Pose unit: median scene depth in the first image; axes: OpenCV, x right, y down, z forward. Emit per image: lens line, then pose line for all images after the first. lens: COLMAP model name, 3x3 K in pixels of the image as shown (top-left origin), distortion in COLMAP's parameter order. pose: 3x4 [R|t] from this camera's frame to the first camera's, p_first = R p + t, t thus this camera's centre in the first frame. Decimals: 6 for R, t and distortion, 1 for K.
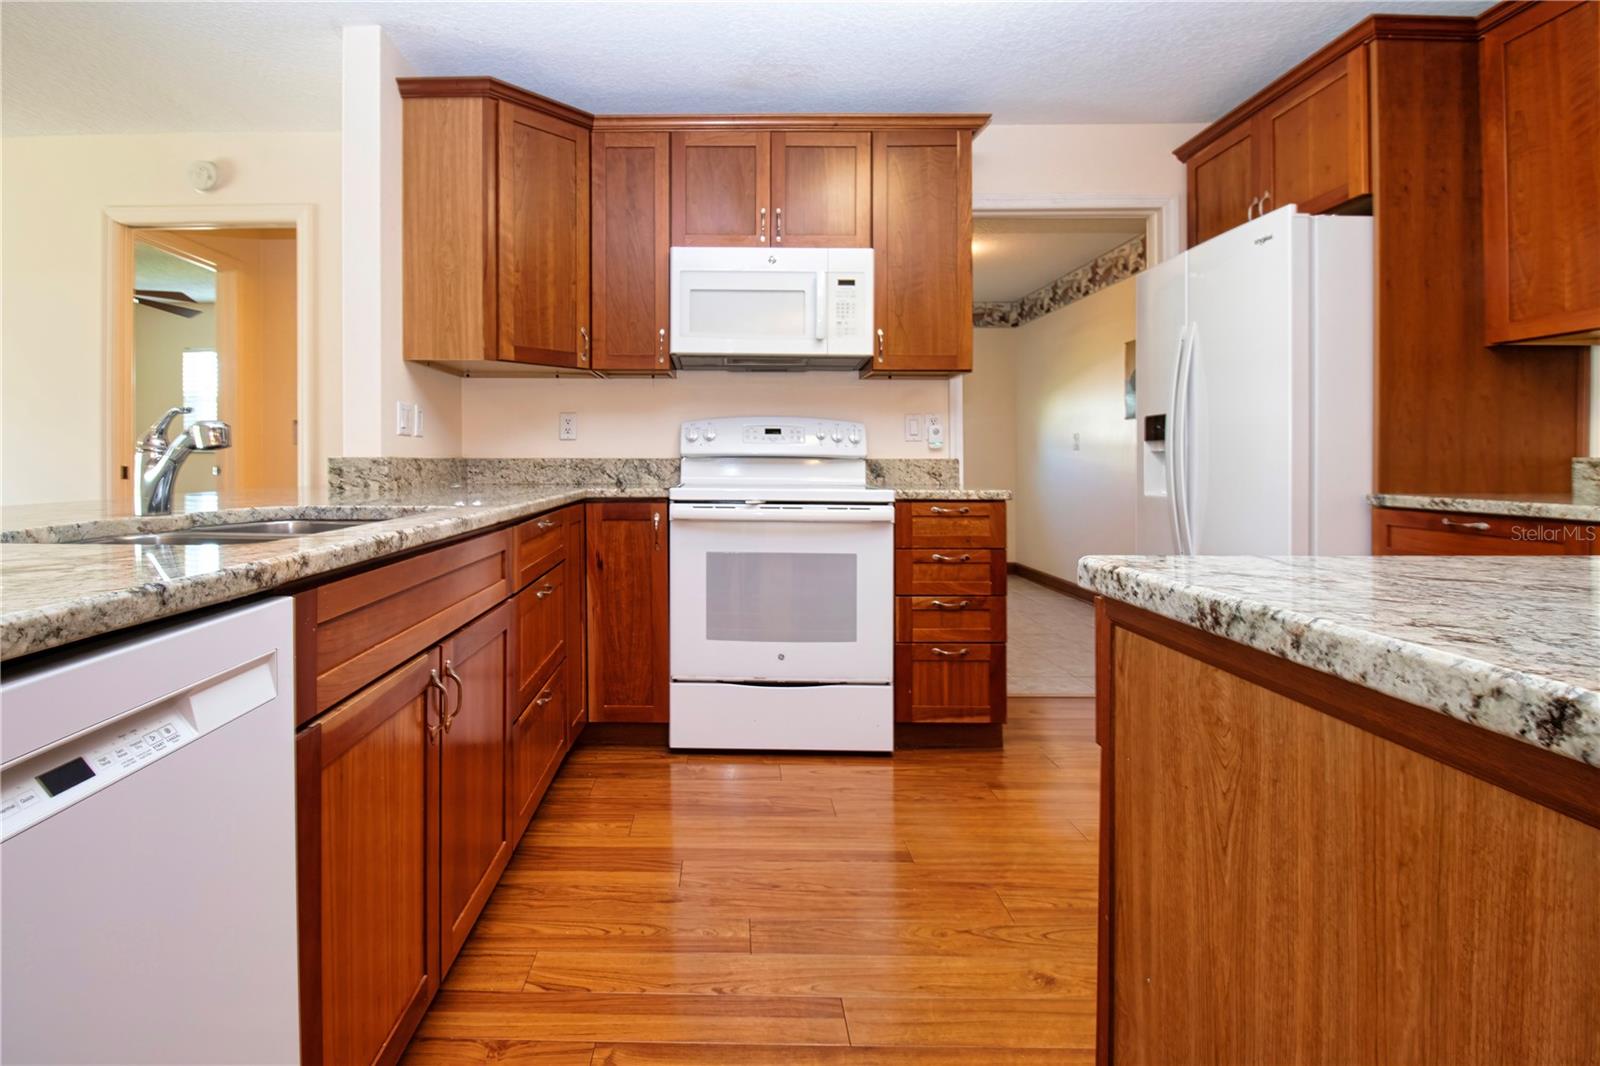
lens RADIAL K [[773.9, 0, 743.9], [0, 773.9, 483.8], [0, 0, 1]] dist [-0.037874, -0.000074]
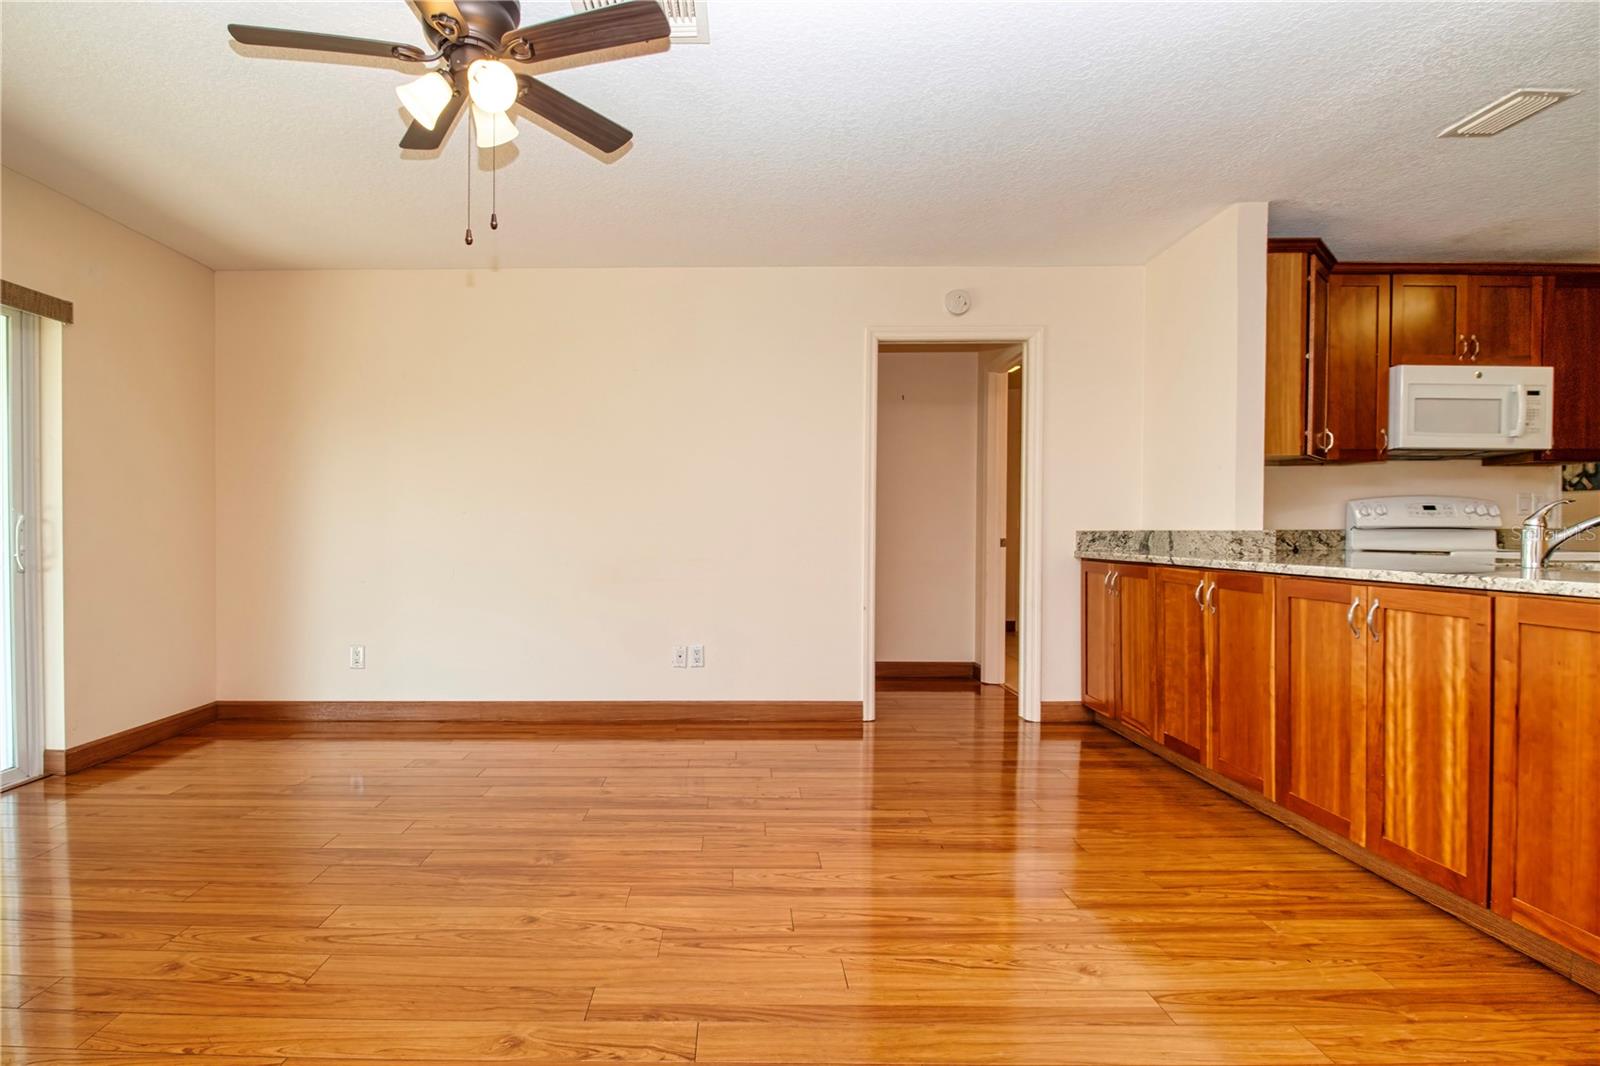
lens RADIAL K [[727.7, 0, 791.6], [0, 727.7, 534.4], [0, 0, 1]] dist [-0.009310, -0.001560]
pose [[0.999974, -0.005908, -0.004067, -1.097531], [0.005799, 0.999636, -0.026363, 0.000407], [0.004222, 0.026339, 0.999644, -0.199186]]
